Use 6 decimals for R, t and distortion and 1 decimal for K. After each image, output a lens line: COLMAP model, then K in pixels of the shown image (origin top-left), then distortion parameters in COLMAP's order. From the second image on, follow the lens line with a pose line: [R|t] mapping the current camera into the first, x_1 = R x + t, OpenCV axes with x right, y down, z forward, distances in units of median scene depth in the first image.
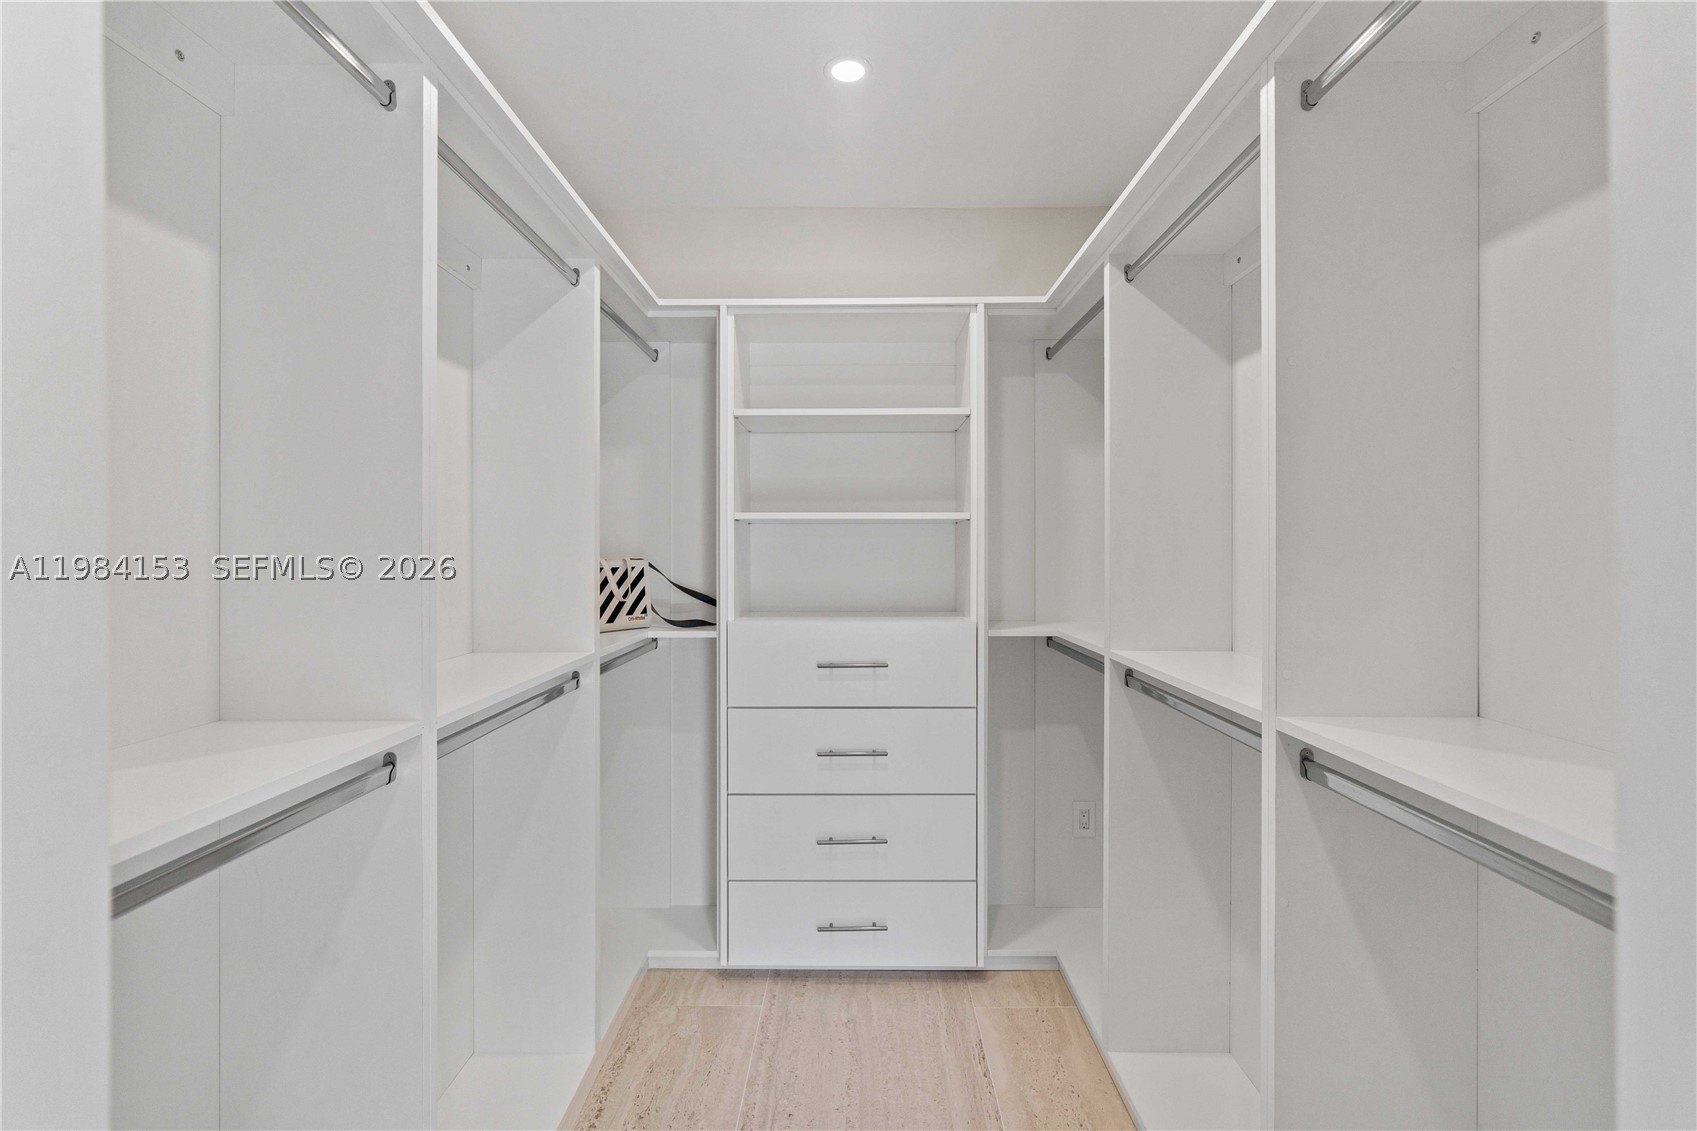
lens RADIAL K [[766.7, 0, 850.5], [0, 766.7, 550.7], [0, 0, 1]] dist [-0.005923, 0.001036]
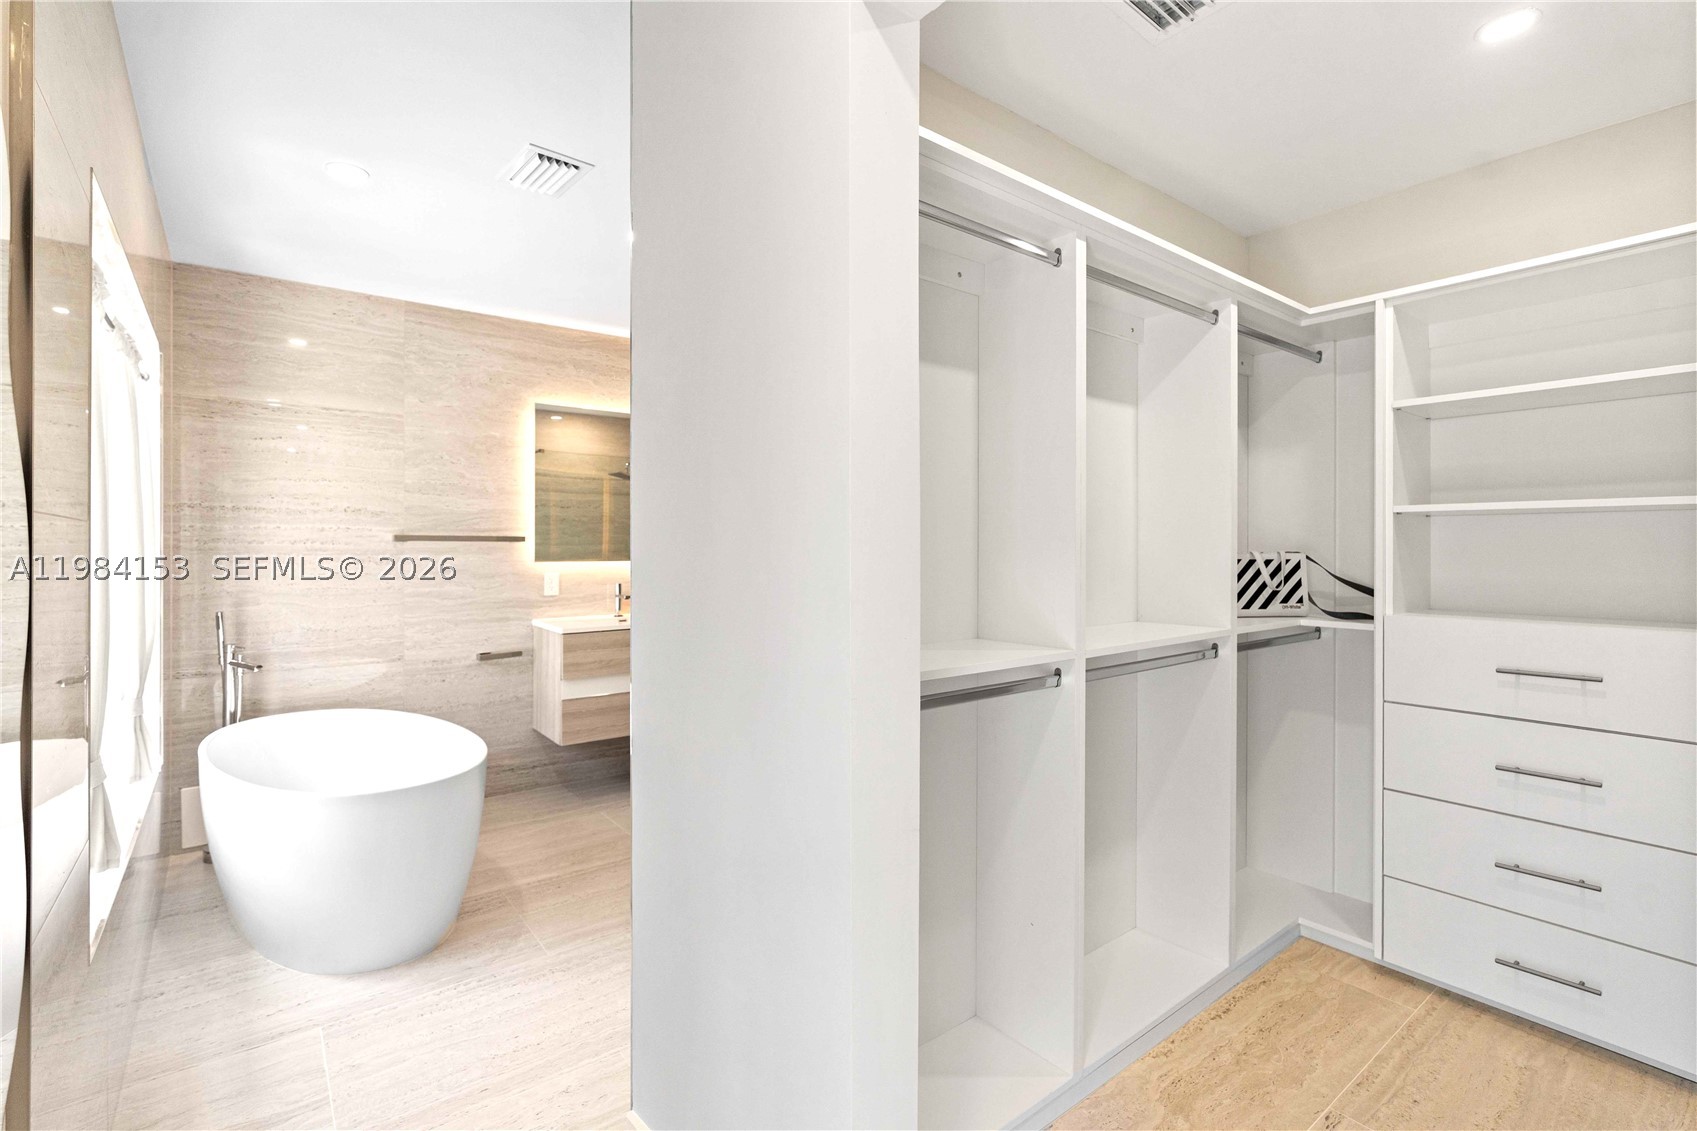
lens RADIAL K [[766.7, 0, 850.1], [0, 766.7, 555.2], [0, 0, 1]] dist [-0.005923, 0.001036]
pose [[0.621097, 0.010089, -0.783669, 0.186745], [-0.004150, 0.999945, 0.009585, 0.007873], [0.783723, -0.002701, 0.621105, -0.163534]]
